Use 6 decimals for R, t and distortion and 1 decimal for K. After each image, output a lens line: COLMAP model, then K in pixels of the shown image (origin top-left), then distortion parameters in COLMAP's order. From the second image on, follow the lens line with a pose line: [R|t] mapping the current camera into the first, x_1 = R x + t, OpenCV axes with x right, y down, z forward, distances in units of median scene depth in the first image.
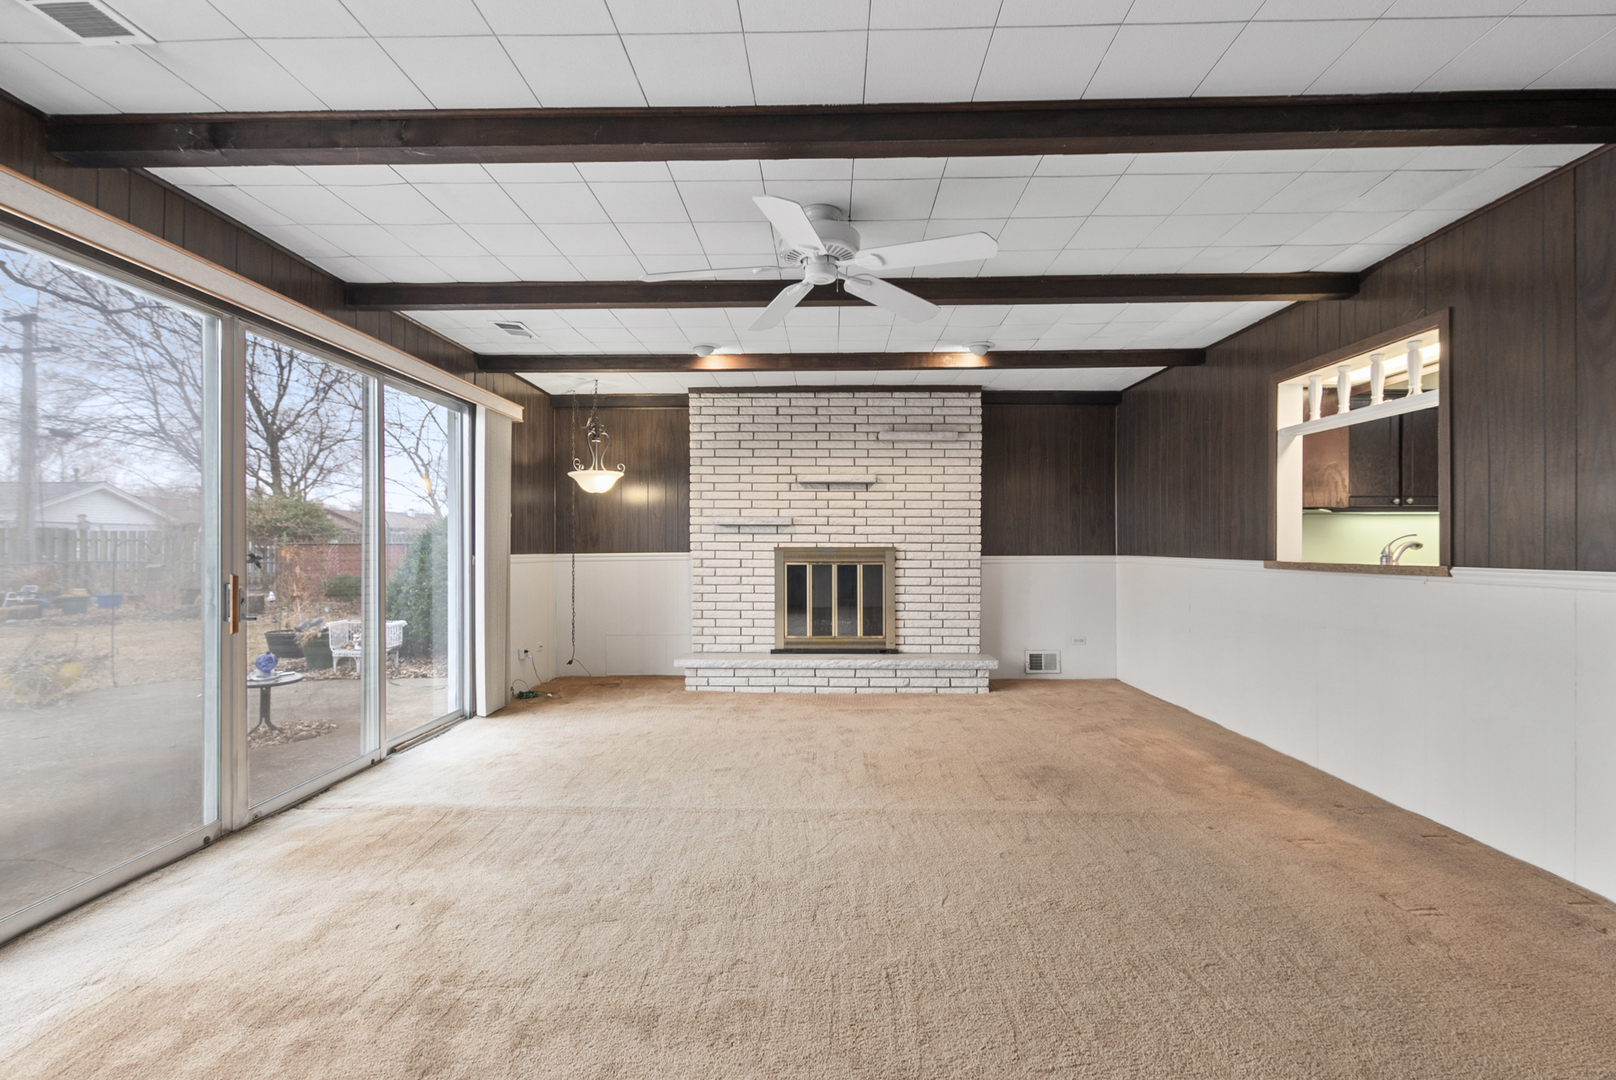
lens RADIAL K [[703.0, 0, 812.5], [0, 703.0, 547.3], [0, 0, 1]] dist [0.008372, -0.003129]
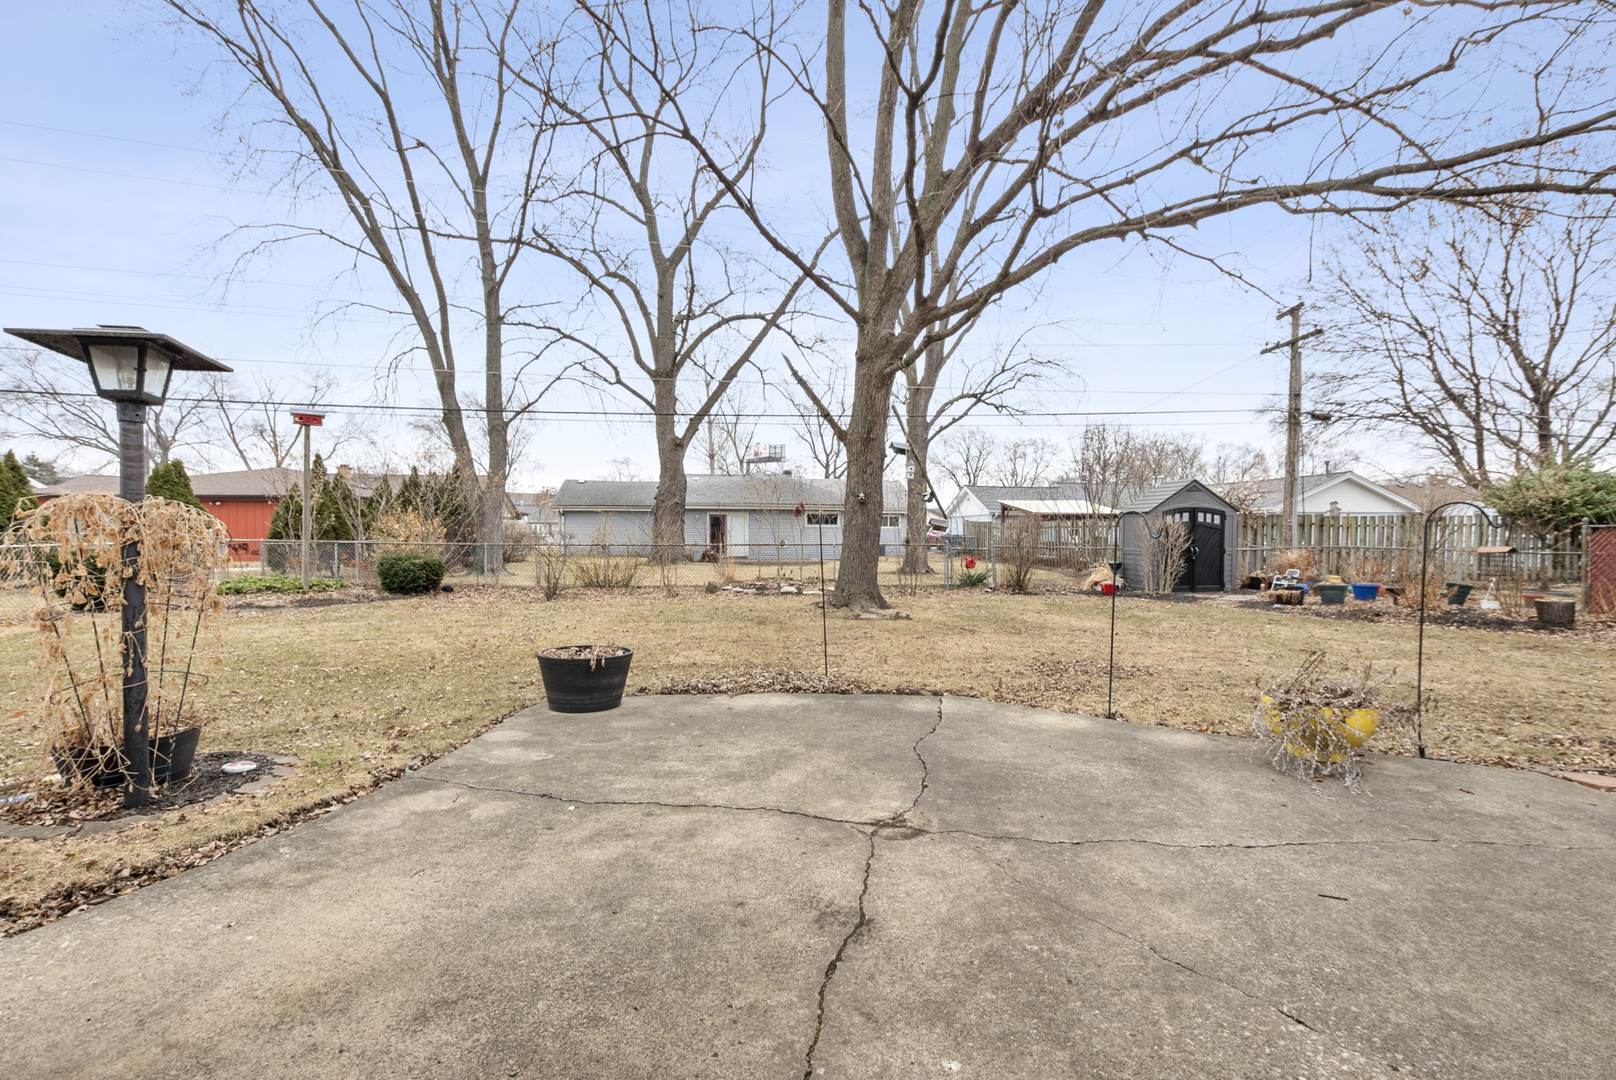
lens RADIAL K [[703.0, 0, 810.2], [0, 703.0, 546.3], [0, 0, 1]] dist [0.008372, -0.003129]
pose [[0.138355, 0.019635, -0.990188, -0.139134], [-0.005933, 0.999802, 0.018997, 0.003728], [0.990365, 0.003247, 0.138444, 0.120594]]
